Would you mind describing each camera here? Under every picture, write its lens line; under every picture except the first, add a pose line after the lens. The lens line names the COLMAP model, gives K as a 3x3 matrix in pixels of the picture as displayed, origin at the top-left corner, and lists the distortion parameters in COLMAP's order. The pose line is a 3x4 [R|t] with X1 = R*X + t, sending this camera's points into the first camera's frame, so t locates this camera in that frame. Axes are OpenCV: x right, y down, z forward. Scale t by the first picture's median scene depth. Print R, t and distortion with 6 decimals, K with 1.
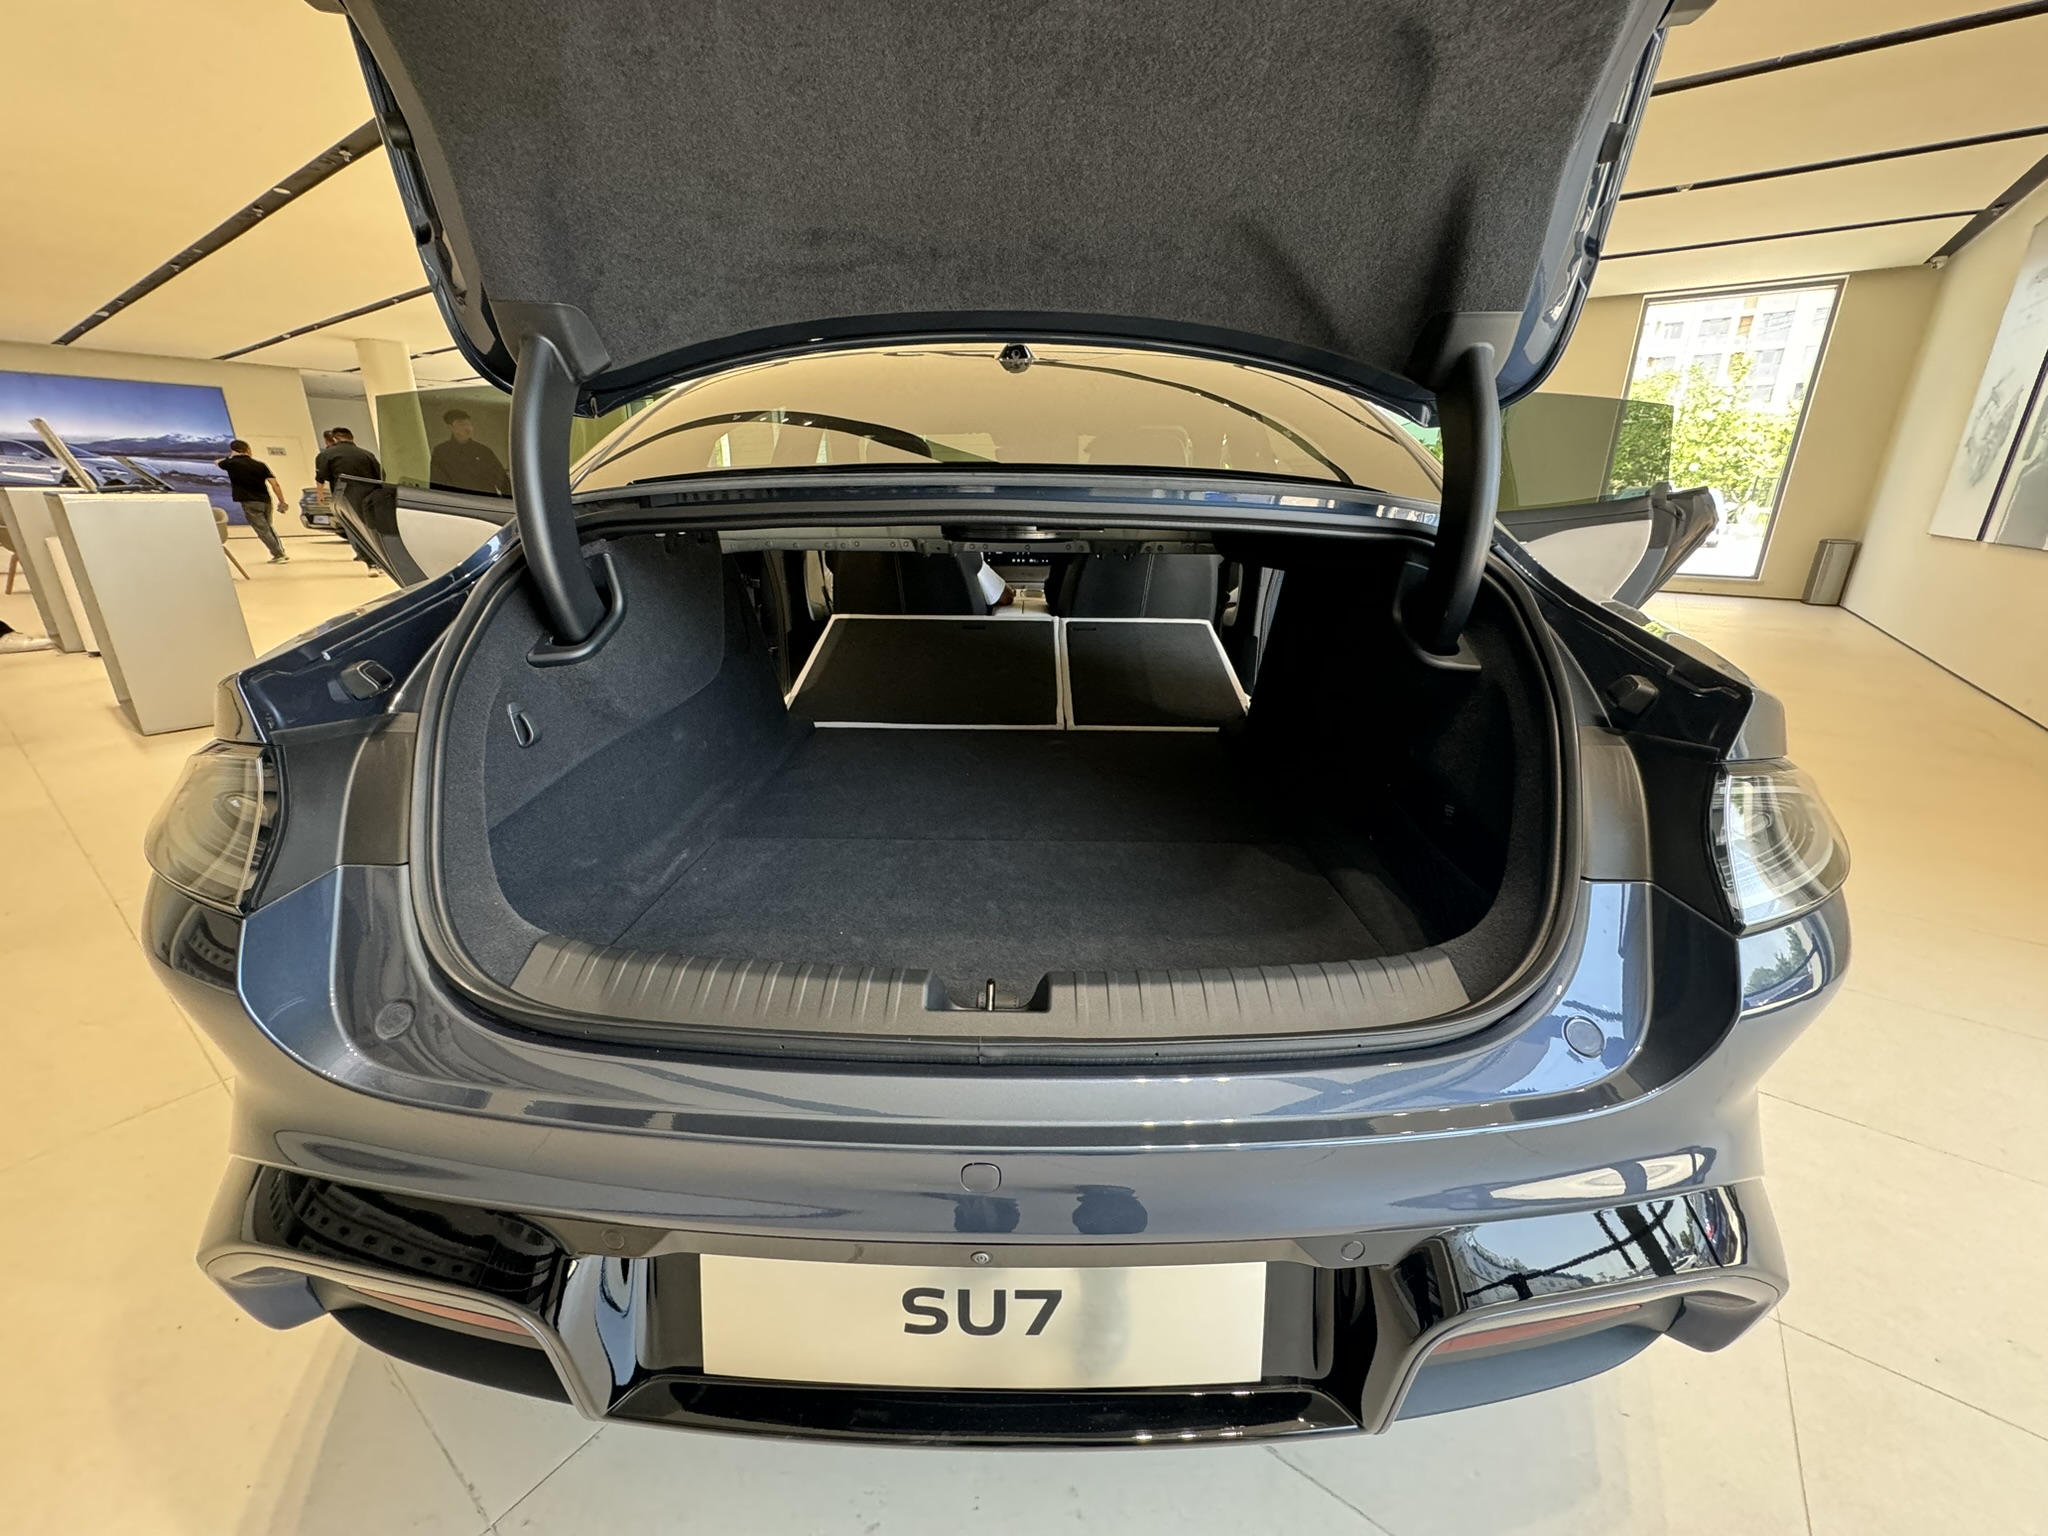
lens RADIAL K [[817.0, 0, 1024.2], [0, 817.0, 770.5], [0, 0, 1]] dist [-0.006844, 0.000673]
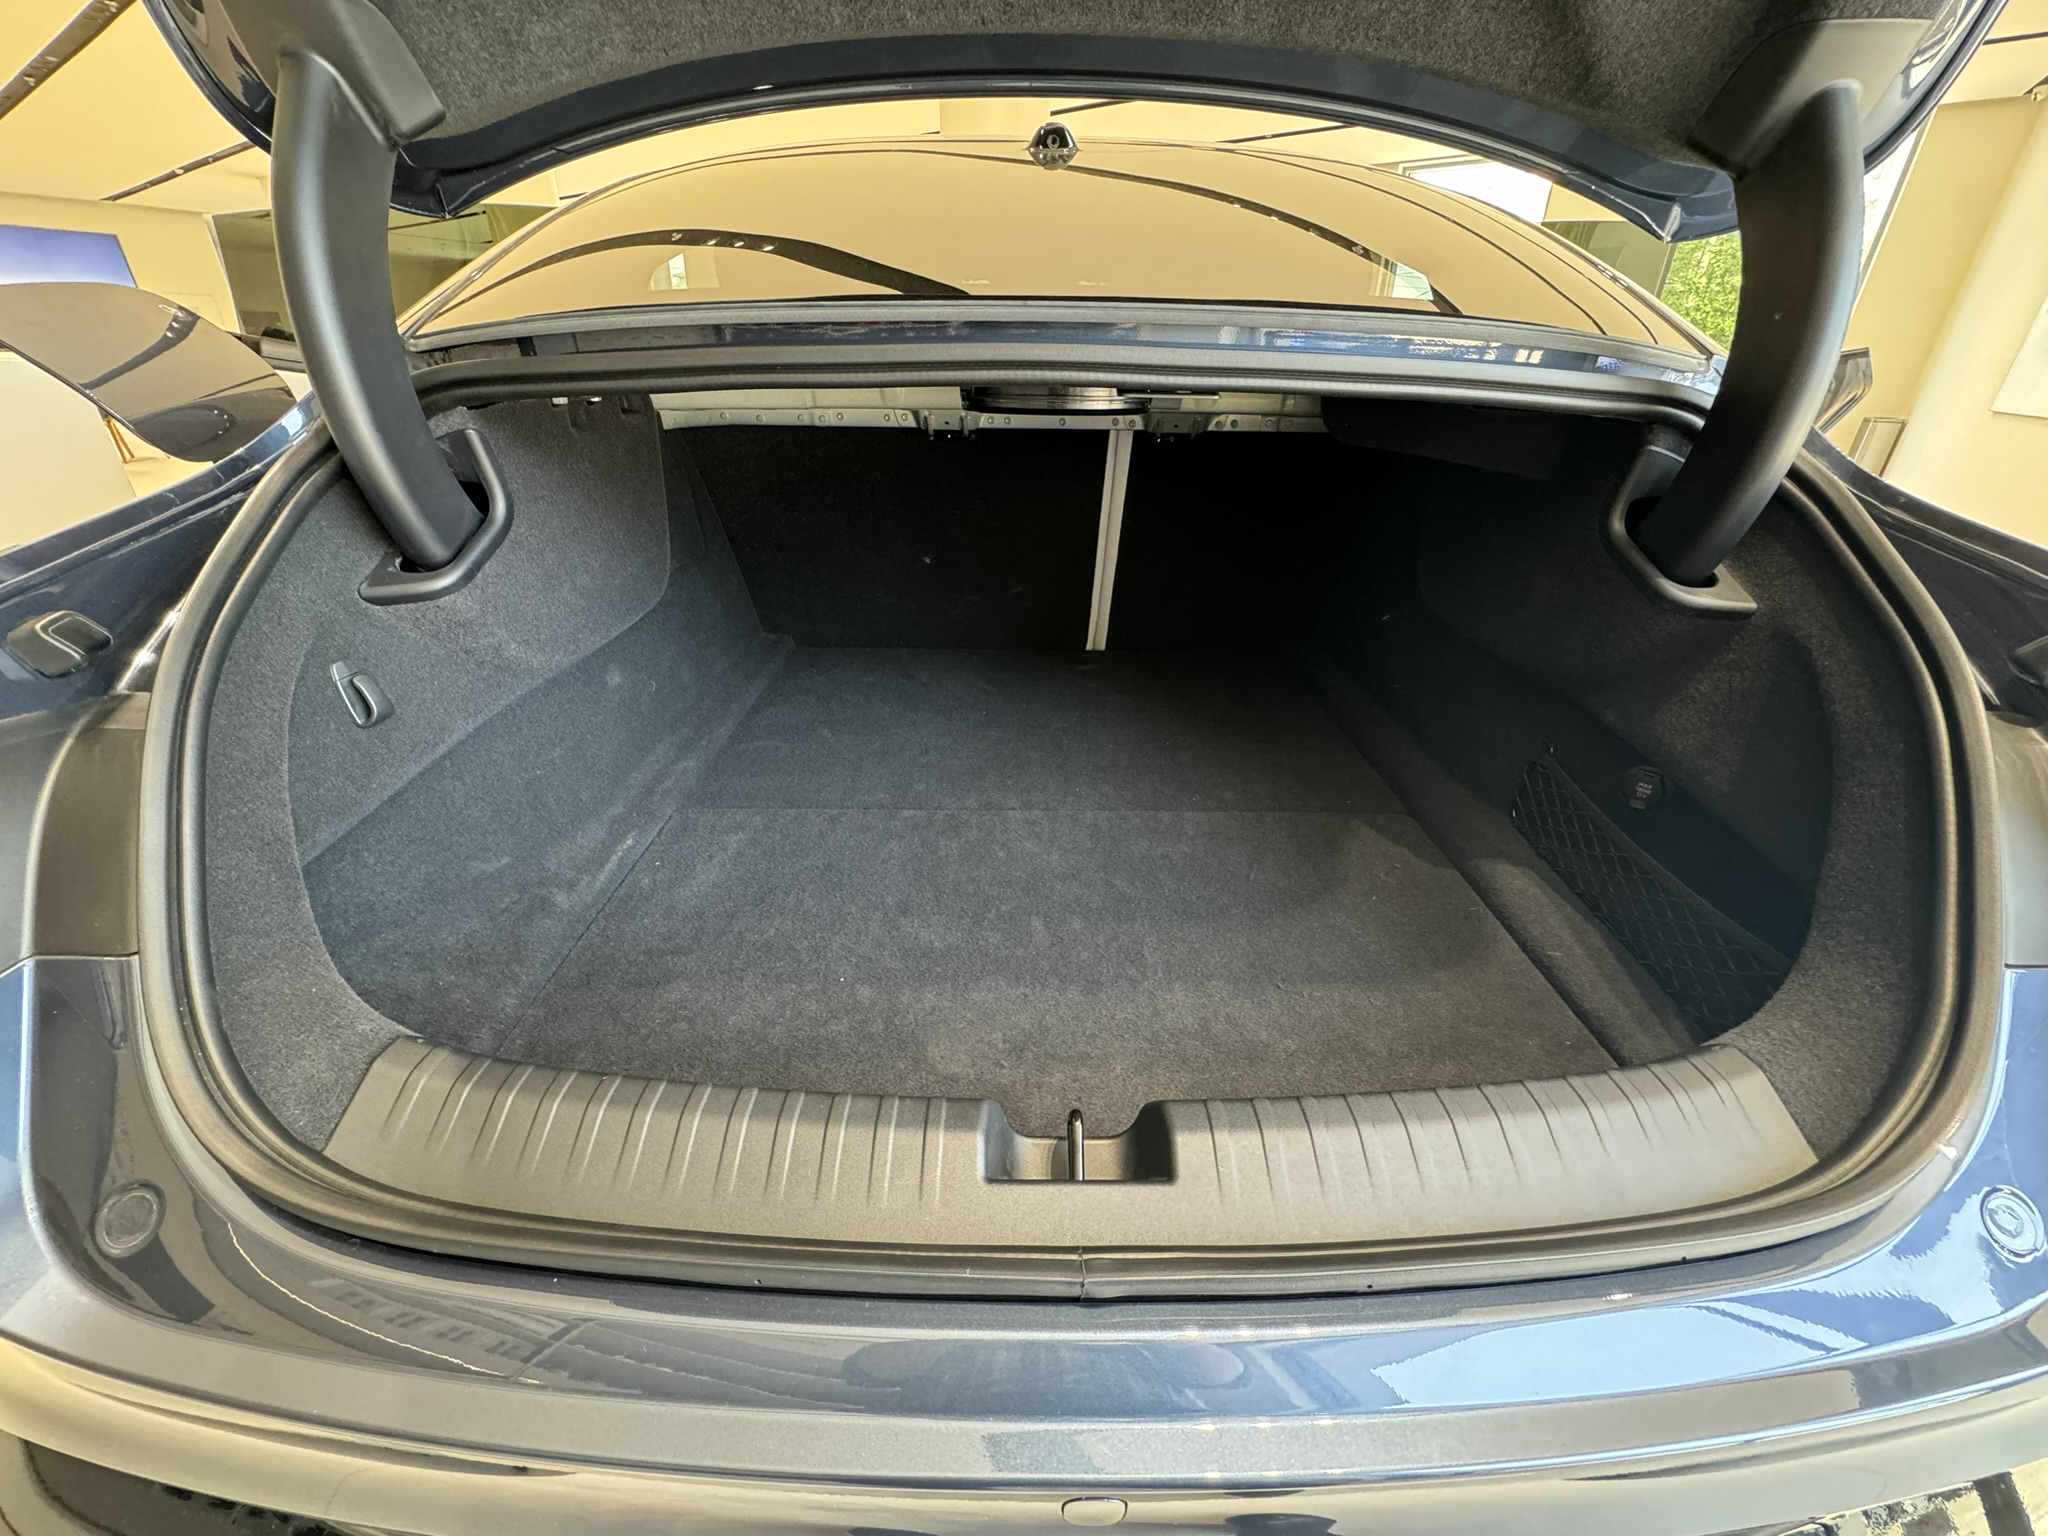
lens RADIAL K [[817.0, 0, 1024.0], [0, 817.0, 772.2], [0, 0, 1]] dist [-0.006844, 0.000673]
pose [[0.999855, -0.003999, 0.016560, -0.068367], [0.001689, 0.990541, 0.137203, -0.076791], [-0.016952, -0.137155, 0.990404, 0.285898]]
